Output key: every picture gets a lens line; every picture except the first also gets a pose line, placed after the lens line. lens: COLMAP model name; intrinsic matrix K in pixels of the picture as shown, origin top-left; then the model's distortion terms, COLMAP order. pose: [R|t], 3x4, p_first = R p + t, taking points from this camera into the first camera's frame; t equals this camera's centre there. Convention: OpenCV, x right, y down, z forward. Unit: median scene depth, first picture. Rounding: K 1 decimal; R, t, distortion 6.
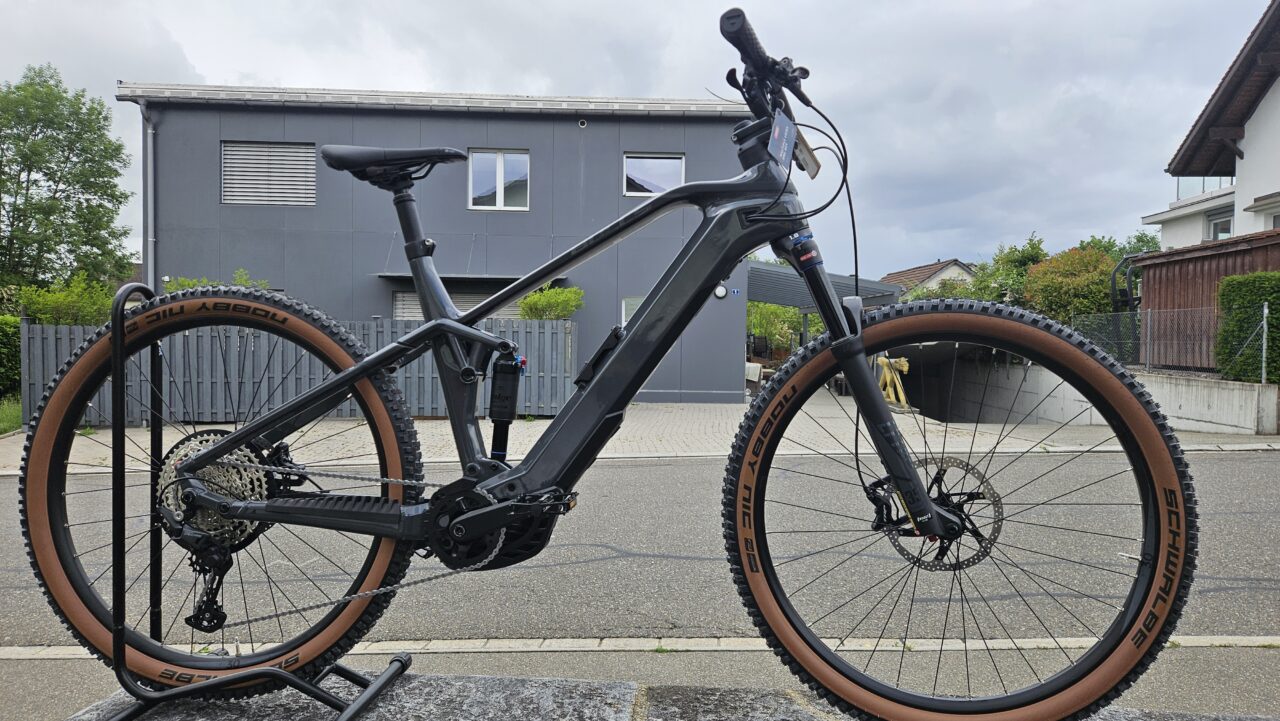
lens RADIAL K [[844.9, 0, 636.1], [0, 844.9, 342.6], [0, 0, 1]] dist [0.073907, -0.065327]
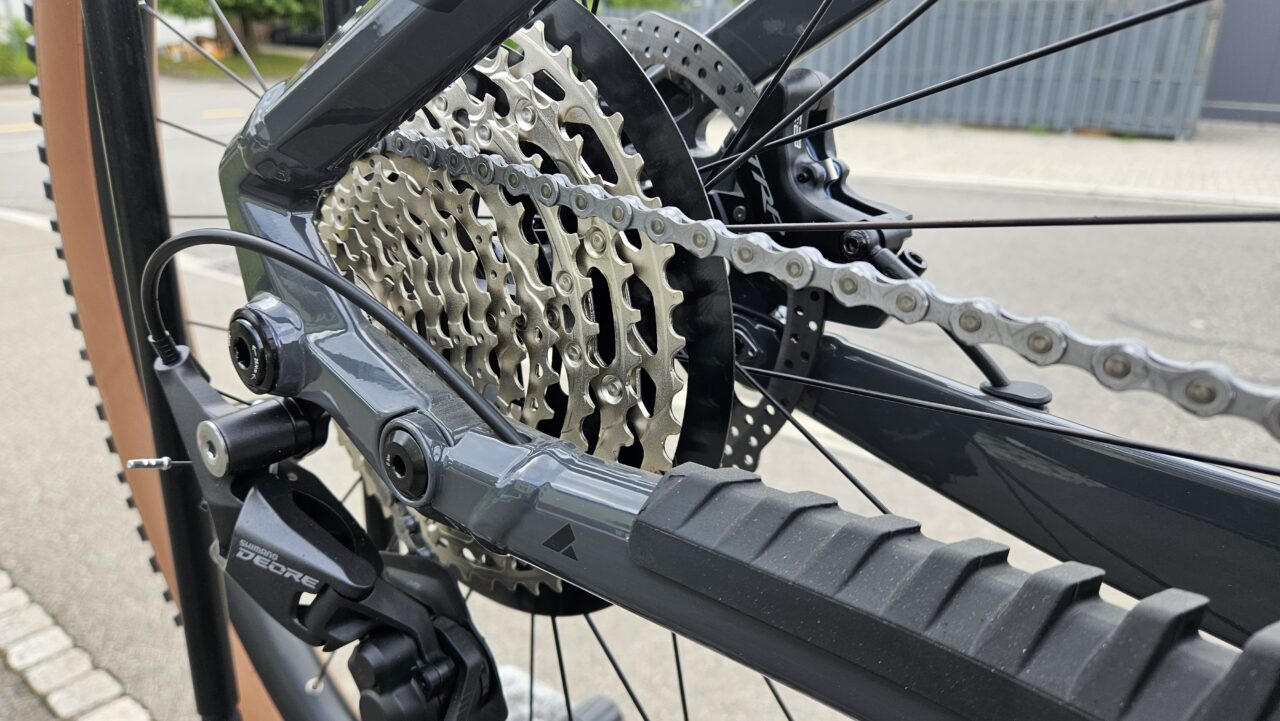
lens RADIAL K [[844.9, 0, 636.1], [0, 844.9, 342.6], [0, 0, 1]] dist [0.073907, -0.065327]
pose [[0.825764, 0.195711, -0.528972, -0.358698], [-0.012934, 0.944191, 0.329143, 0.118733], [0.563868, -0.264953, 0.782210, 0.877700]]
